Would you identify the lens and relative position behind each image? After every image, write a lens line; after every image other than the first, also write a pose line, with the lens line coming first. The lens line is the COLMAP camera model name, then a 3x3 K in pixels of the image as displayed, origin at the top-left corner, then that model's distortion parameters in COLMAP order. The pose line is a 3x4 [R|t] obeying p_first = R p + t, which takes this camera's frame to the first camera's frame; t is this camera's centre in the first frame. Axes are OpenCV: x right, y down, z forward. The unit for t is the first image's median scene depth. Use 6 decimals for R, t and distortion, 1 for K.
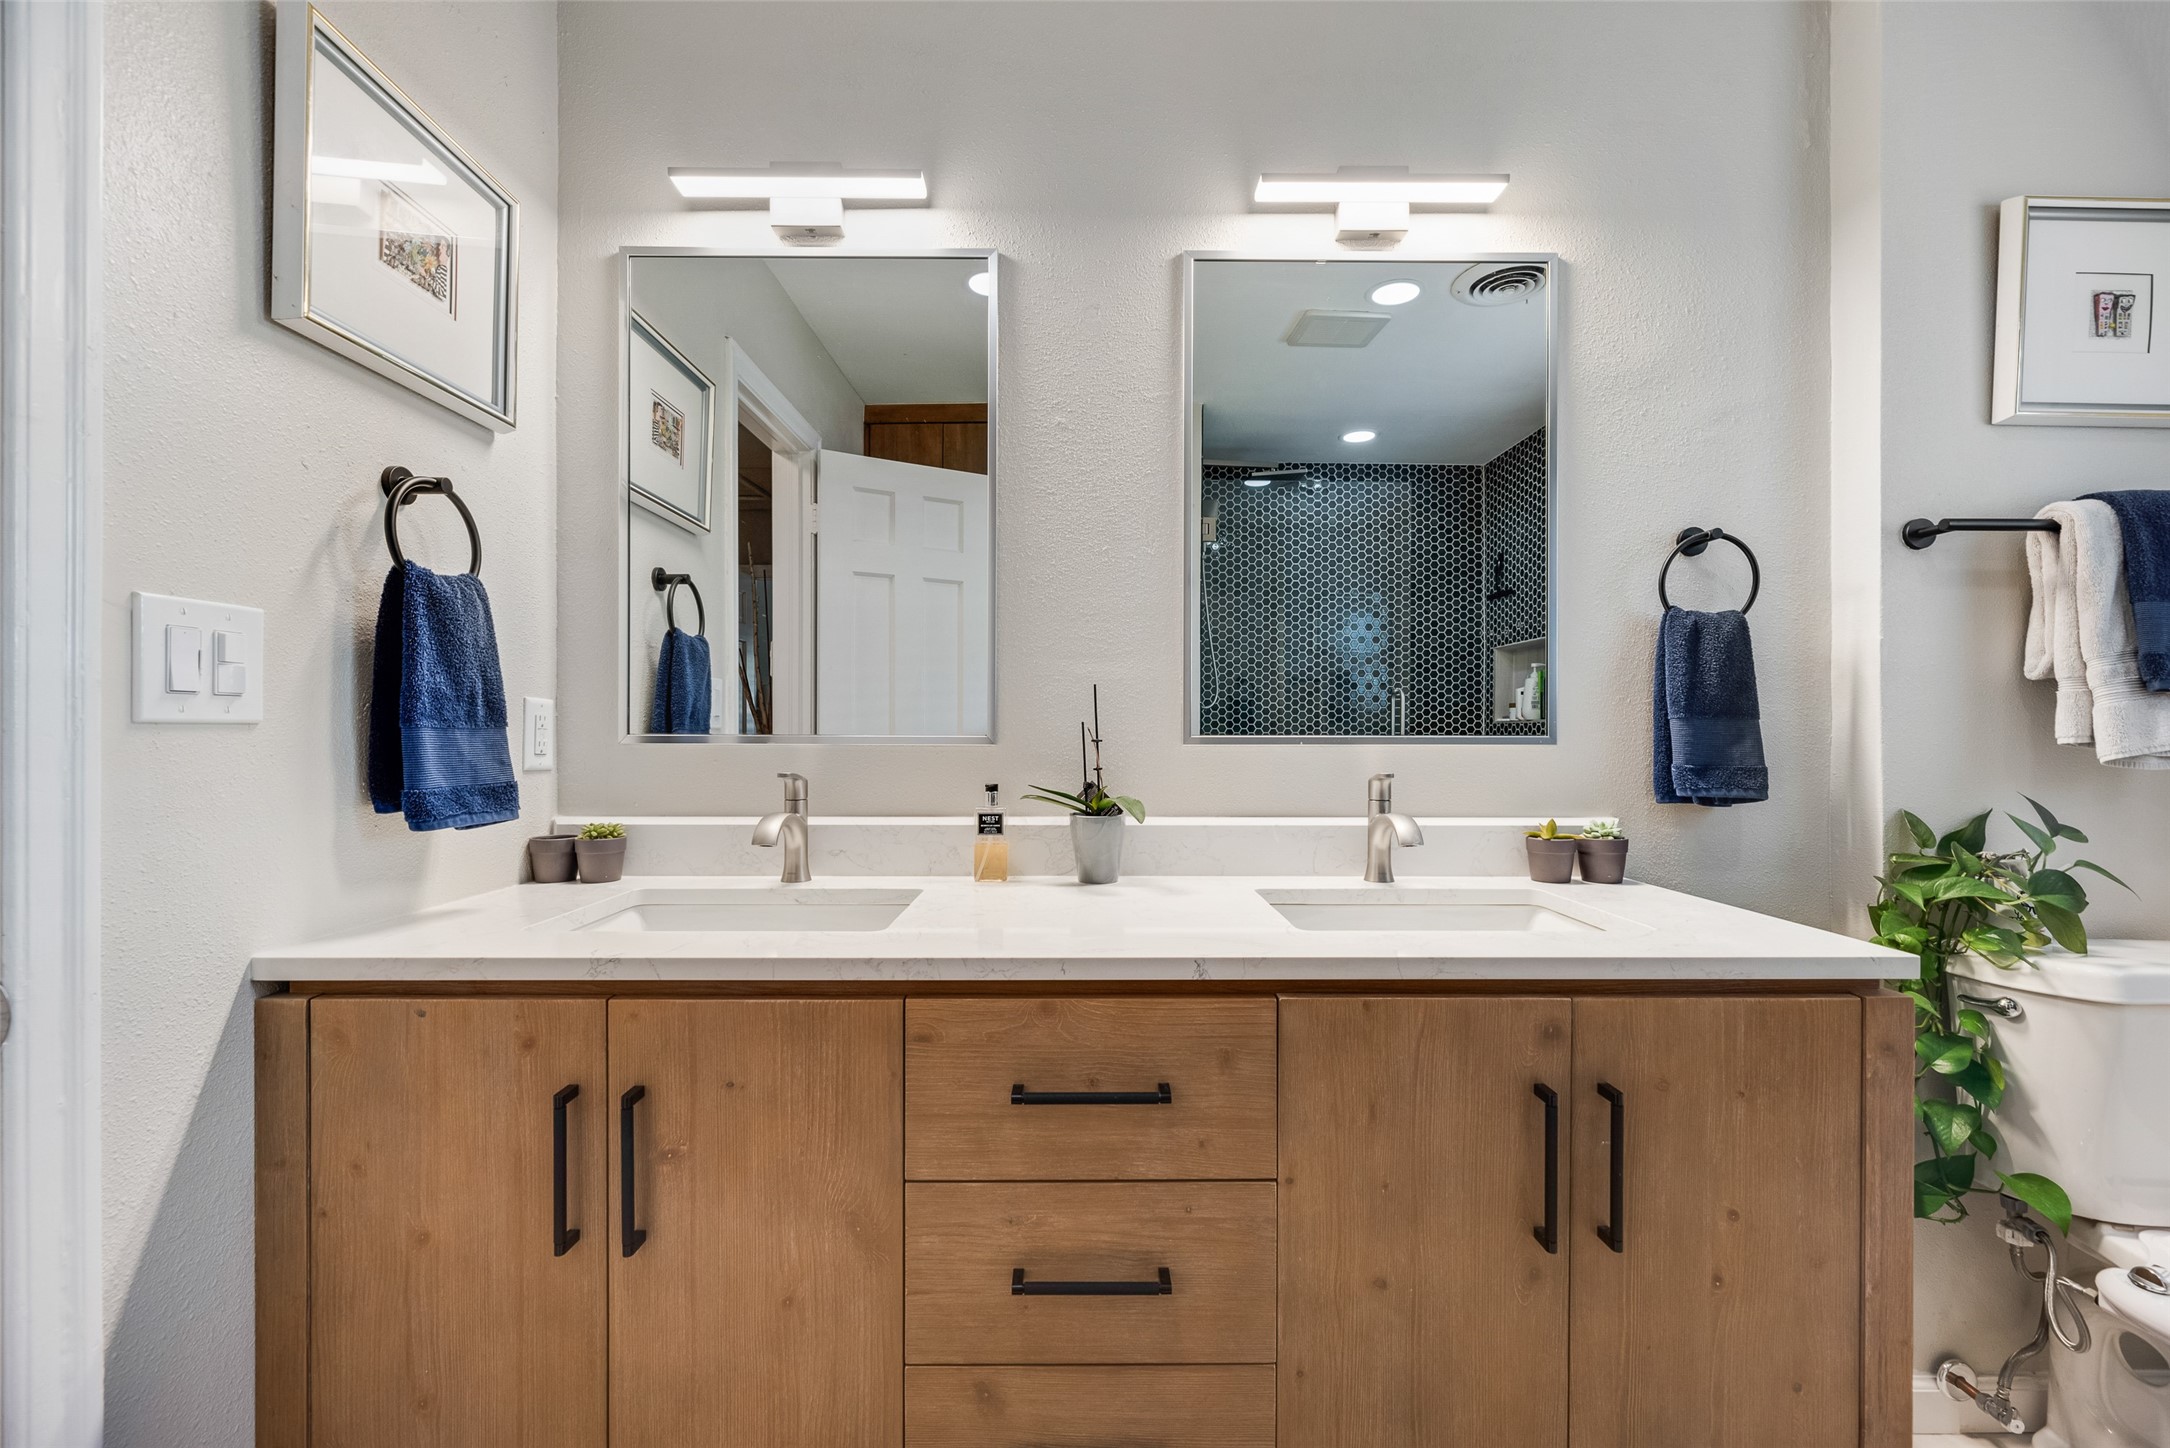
lens RADIAL K [[851.6, 0, 1088.7], [0, 851.6, 740.3], [0, 0, 1]] dist [0.000063, 0.000127]
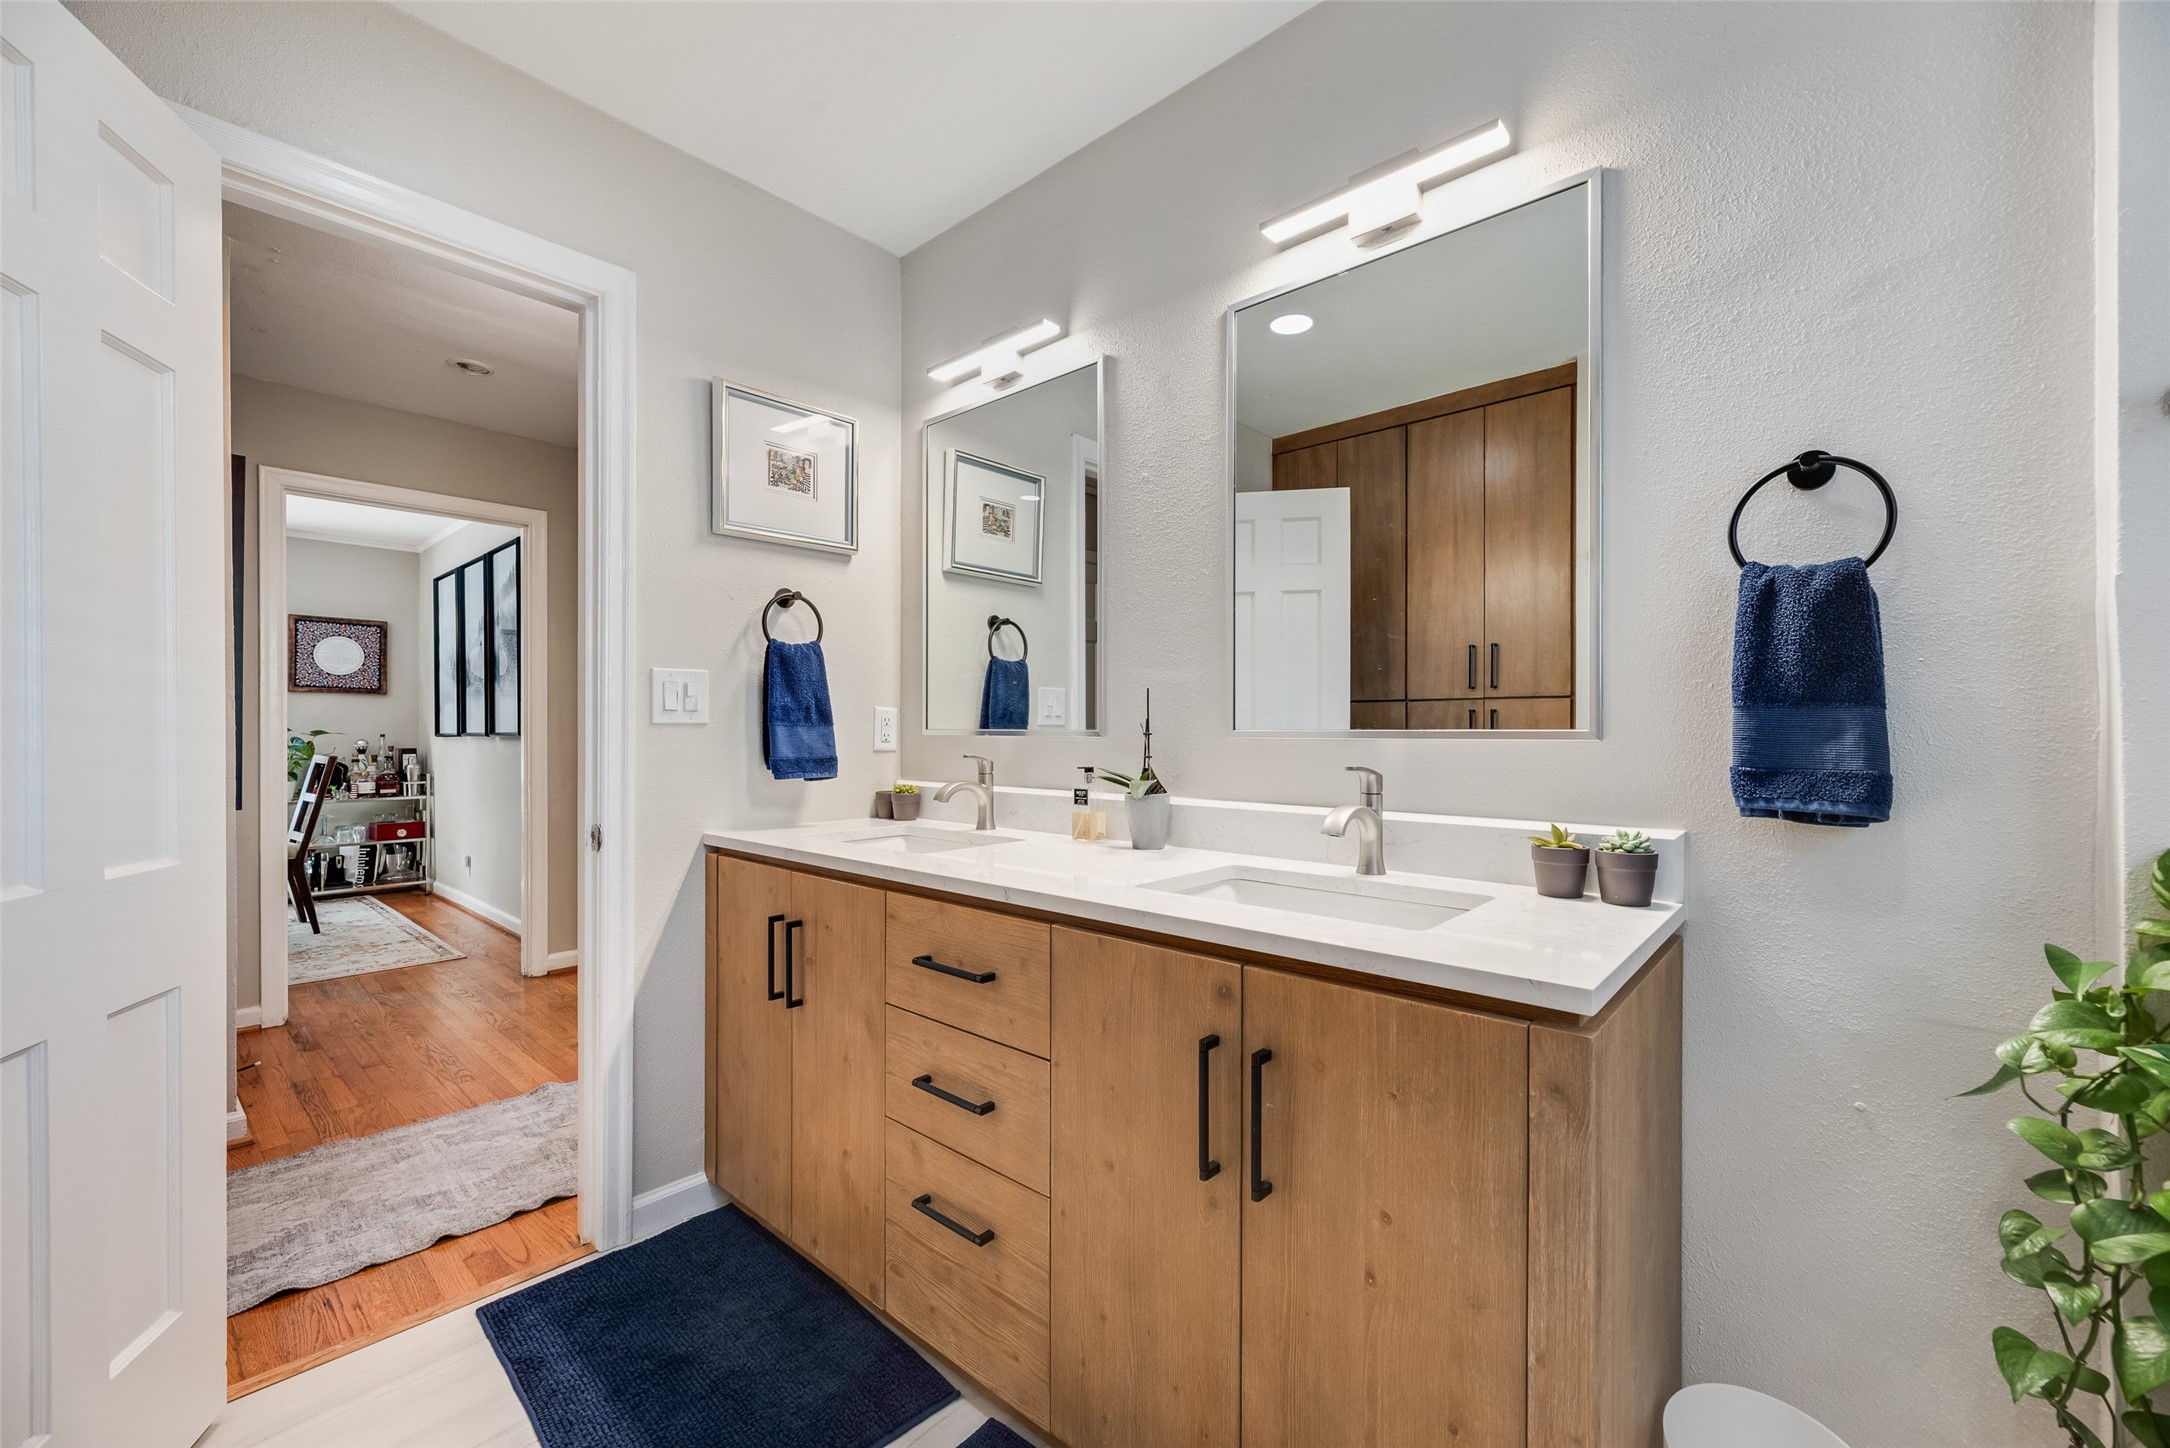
lens RADIAL K [[866.4, 0, 1081.4], [0, 866.4, 729.8], [0, 0, 1]] dist [0.002167, -0.000176]
pose [[0.740426, -0.000321, -0.672138, 0.969313], [-0.003959, 0.999980, -0.004838, 0.001463], [0.672126, 0.006243, 0.740410, 0.016676]]
